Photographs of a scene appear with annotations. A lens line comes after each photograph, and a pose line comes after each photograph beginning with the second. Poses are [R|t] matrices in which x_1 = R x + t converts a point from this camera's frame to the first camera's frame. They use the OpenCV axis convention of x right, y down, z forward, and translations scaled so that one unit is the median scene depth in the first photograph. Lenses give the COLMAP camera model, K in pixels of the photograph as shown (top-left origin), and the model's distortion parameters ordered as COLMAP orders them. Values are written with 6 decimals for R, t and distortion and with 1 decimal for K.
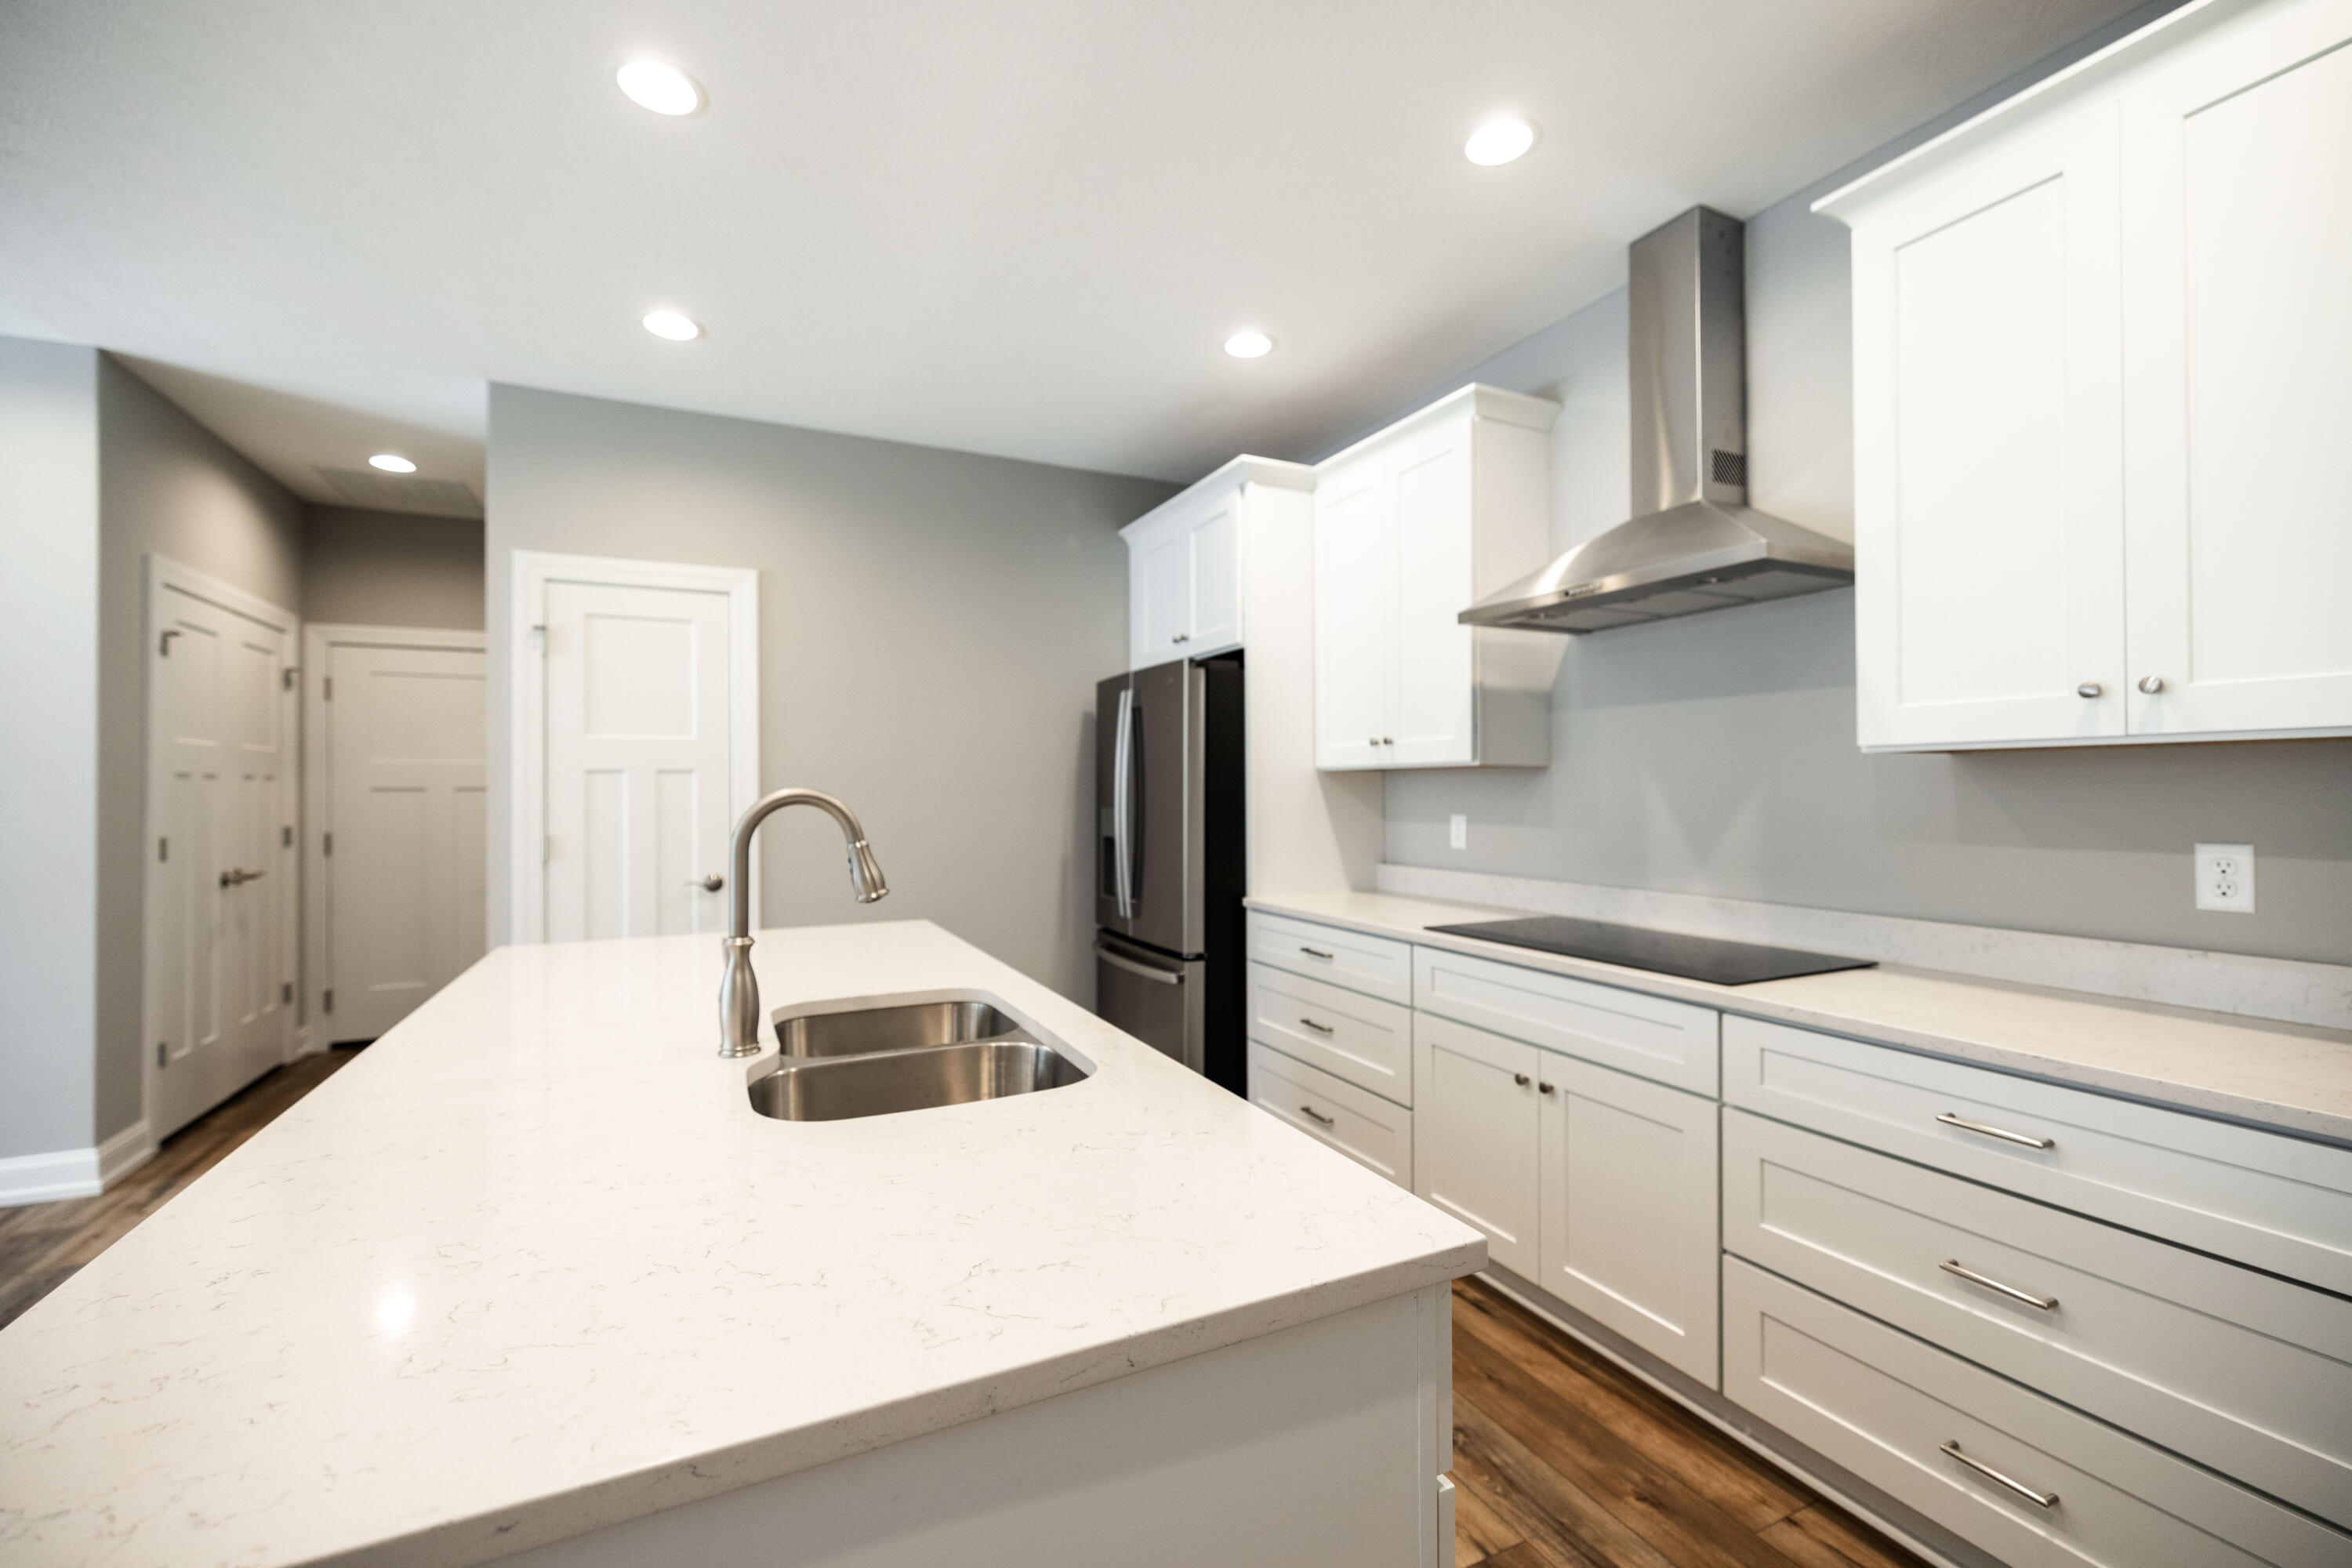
lens RADIAL K [[980.7, 0, 1188.1], [0, 980.7, 782.2], [0, 0, 1]] dist [0.001515, -0.001372]
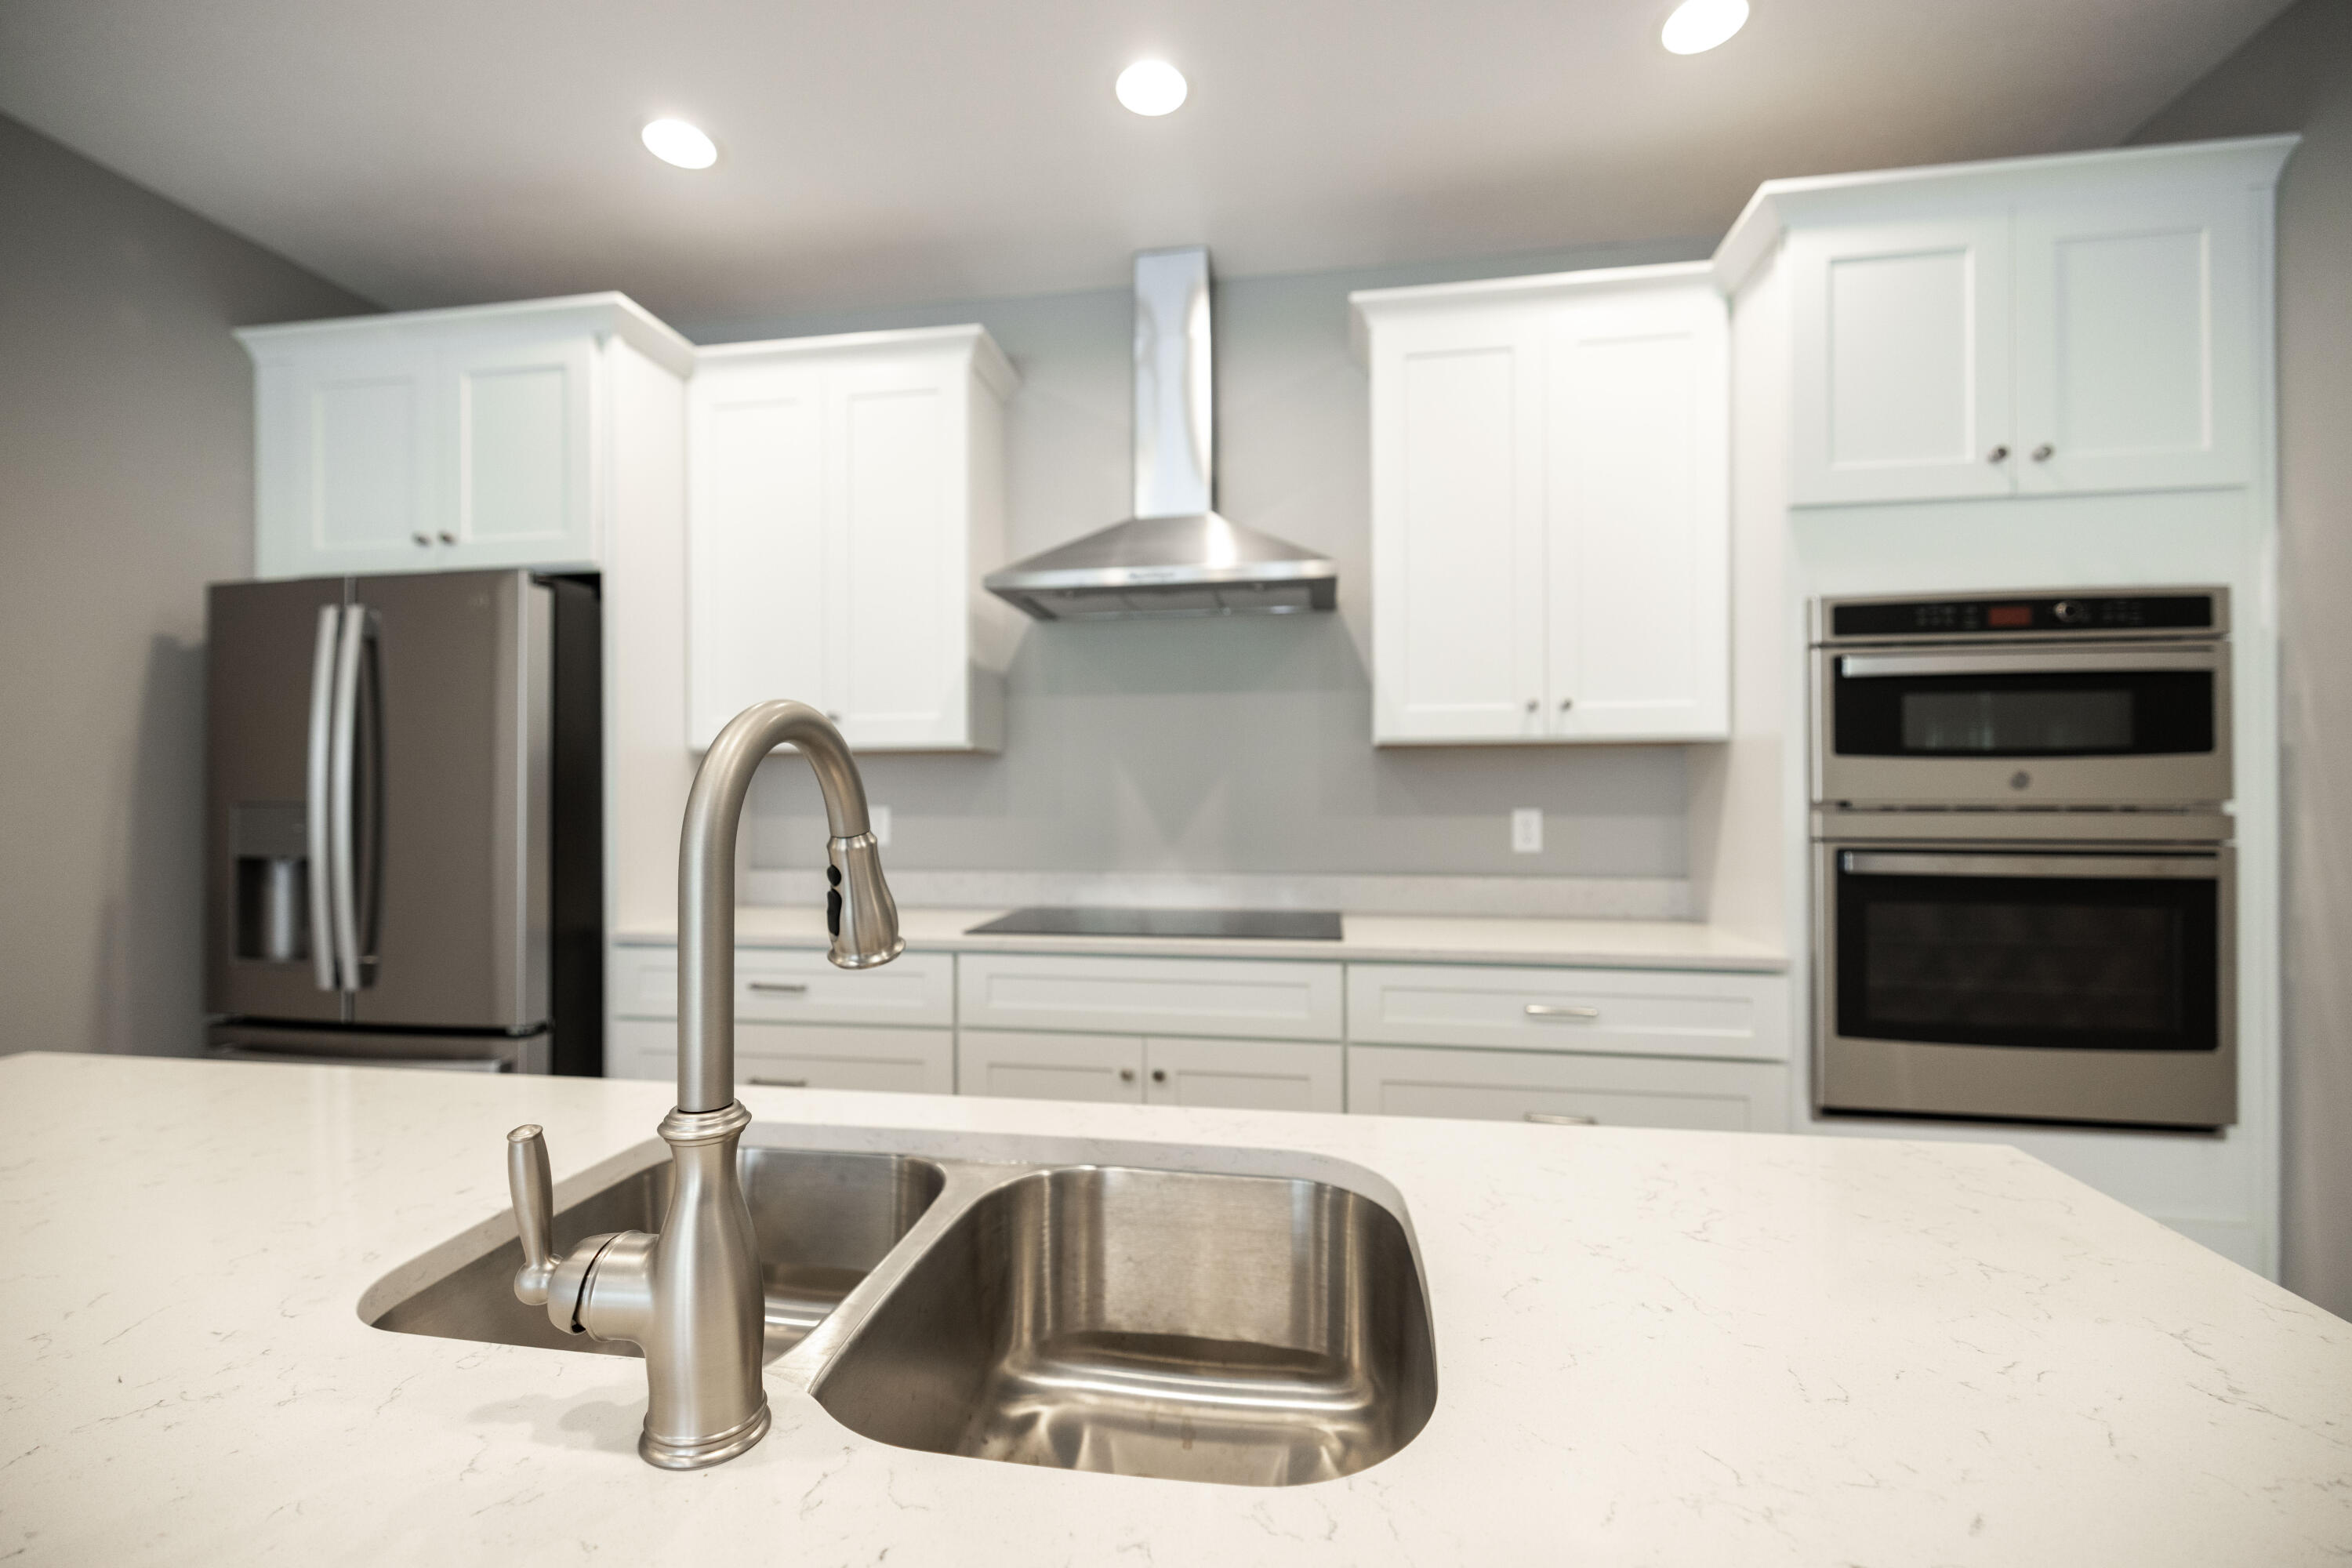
lens RADIAL K [[980.7, 0, 1166.0], [0, 980.7, 779.6], [0, 0, 1]] dist [0.001515, -0.001372]
pose [[0.581045, 0.010634, 0.813802, -0.282136], [-0.004089, 0.999940, -0.010146, 0.017153], [-0.813861, 0.002567, 0.581054, 0.276852]]
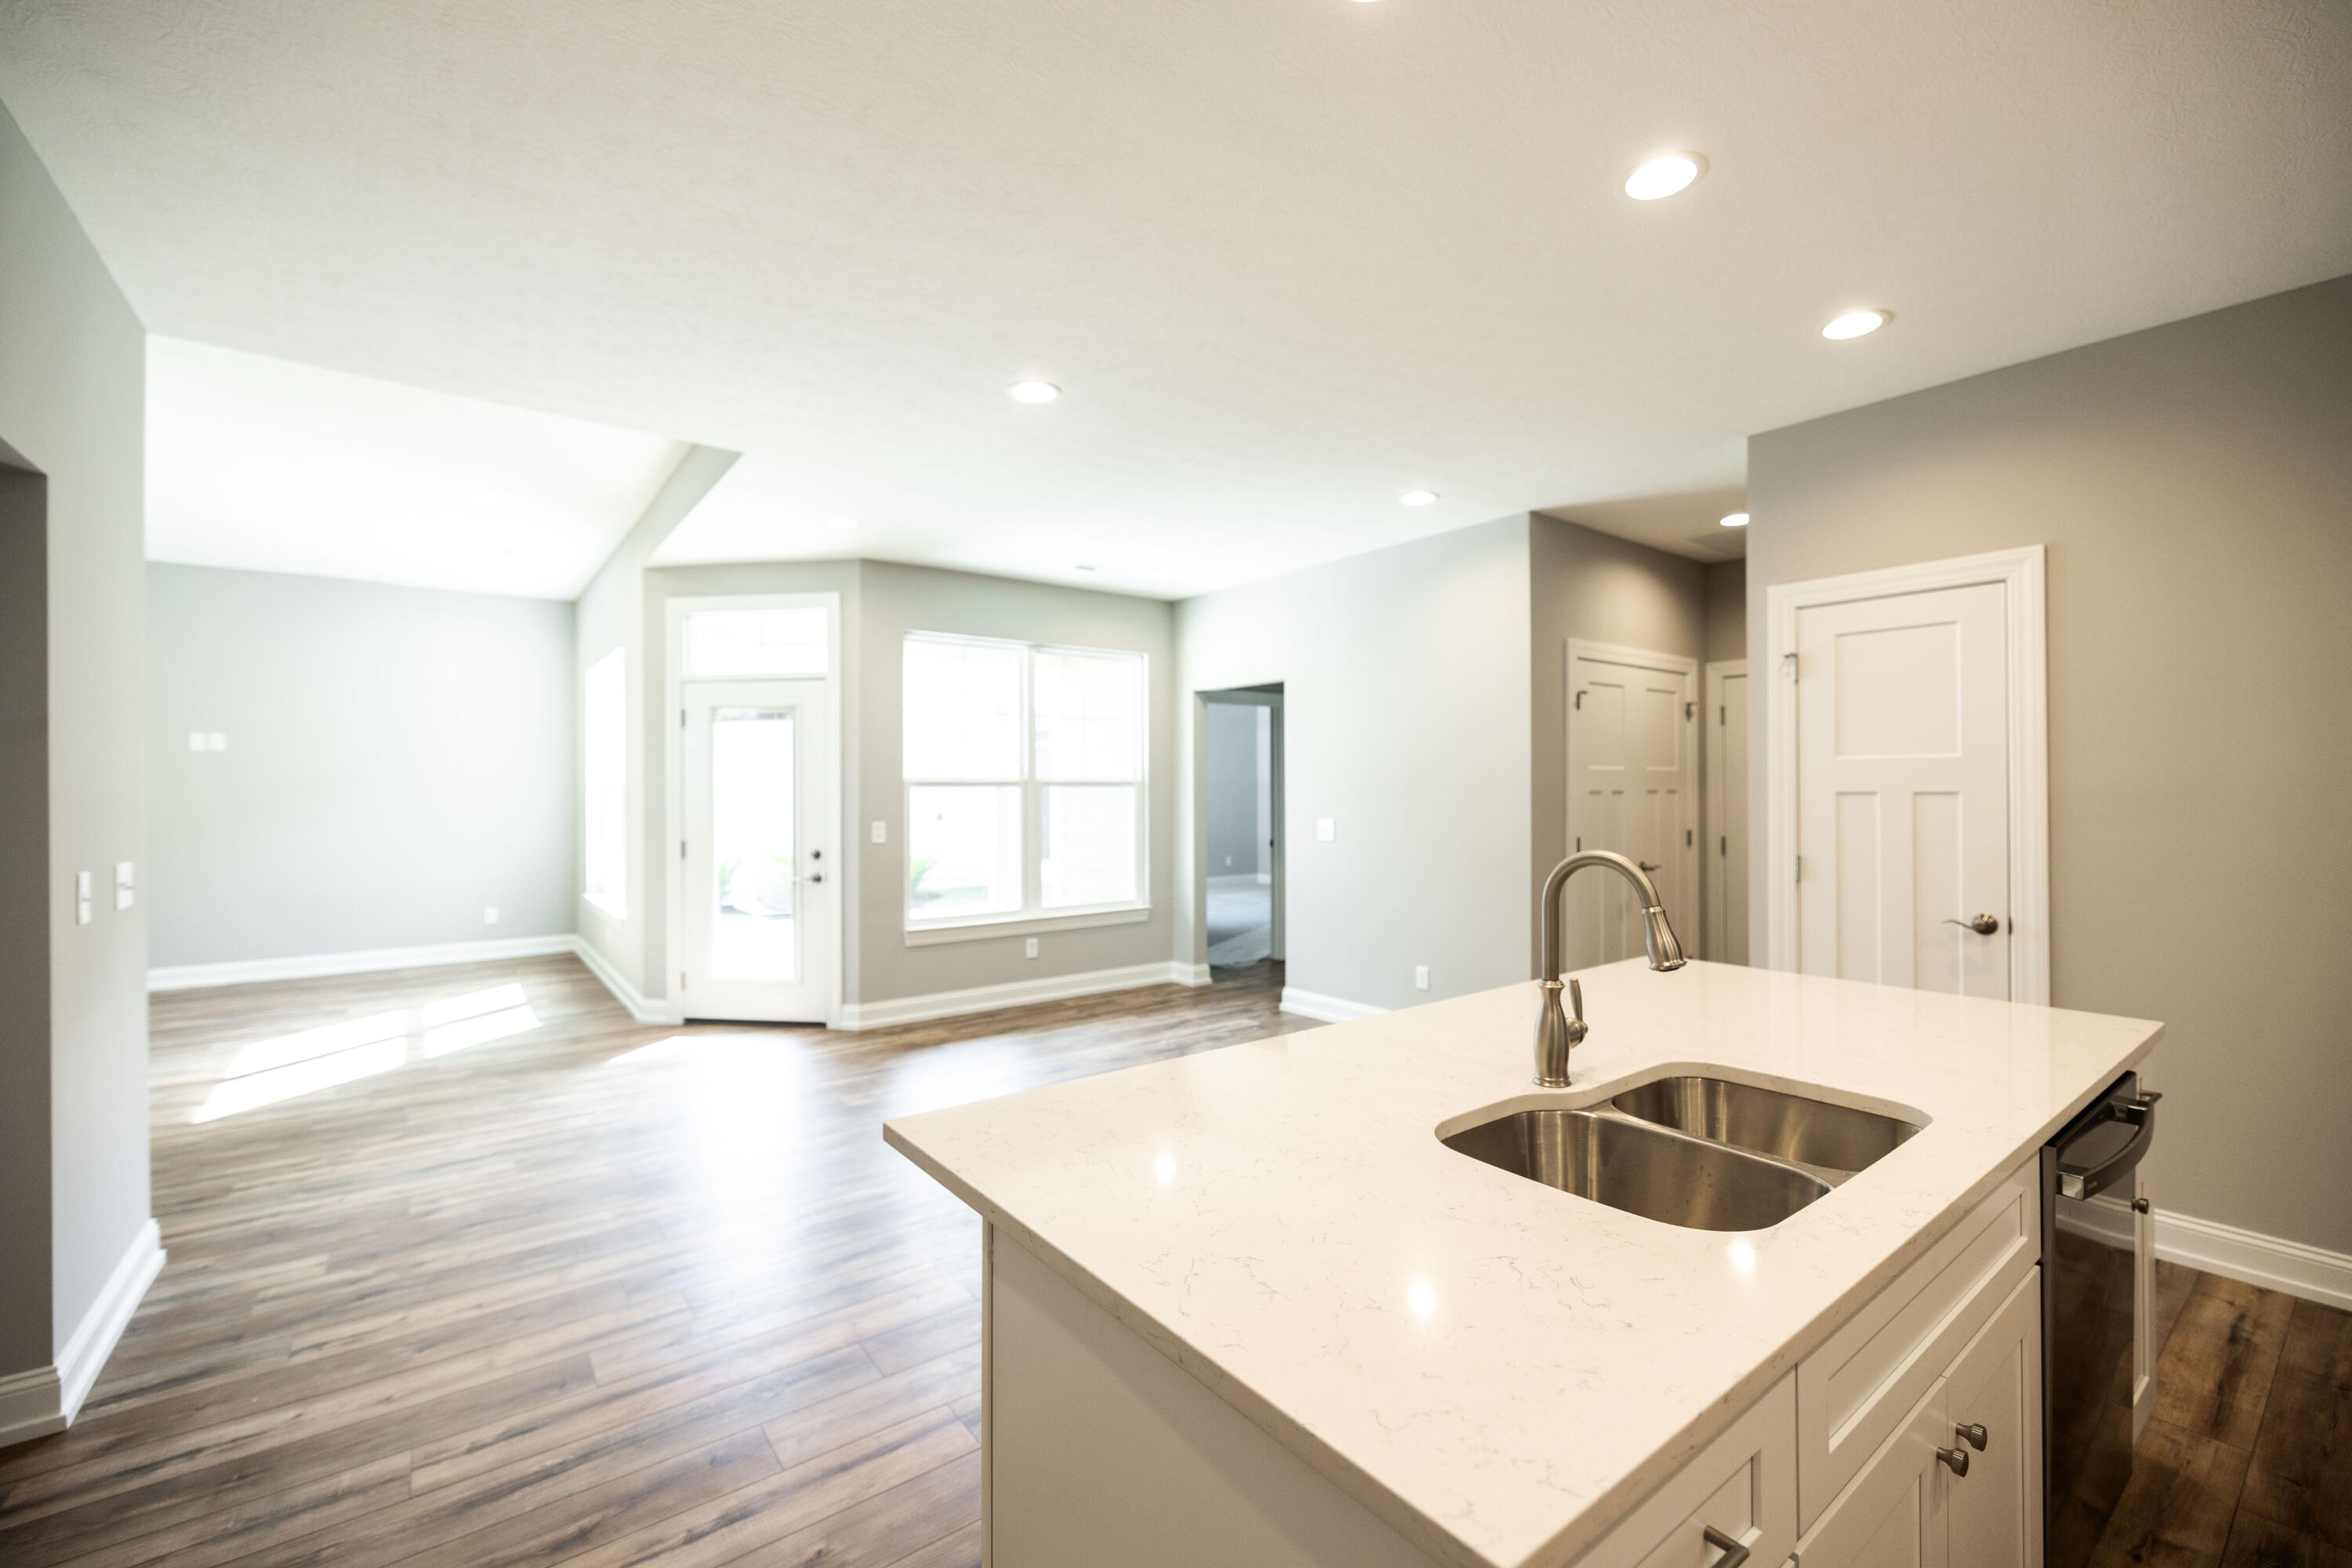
lens RADIAL K [[980.7, 0, 1181.3], [0, 980.7, 774.4], [0, 0, 1]] dist [0.001515, -0.001372]
pose [[0.197304, -0.006543, -0.980321, 0.229625], [0.007023, 0.999962, -0.005260, -0.029872], [0.980317, -0.005847, 0.197342, 0.157428]]
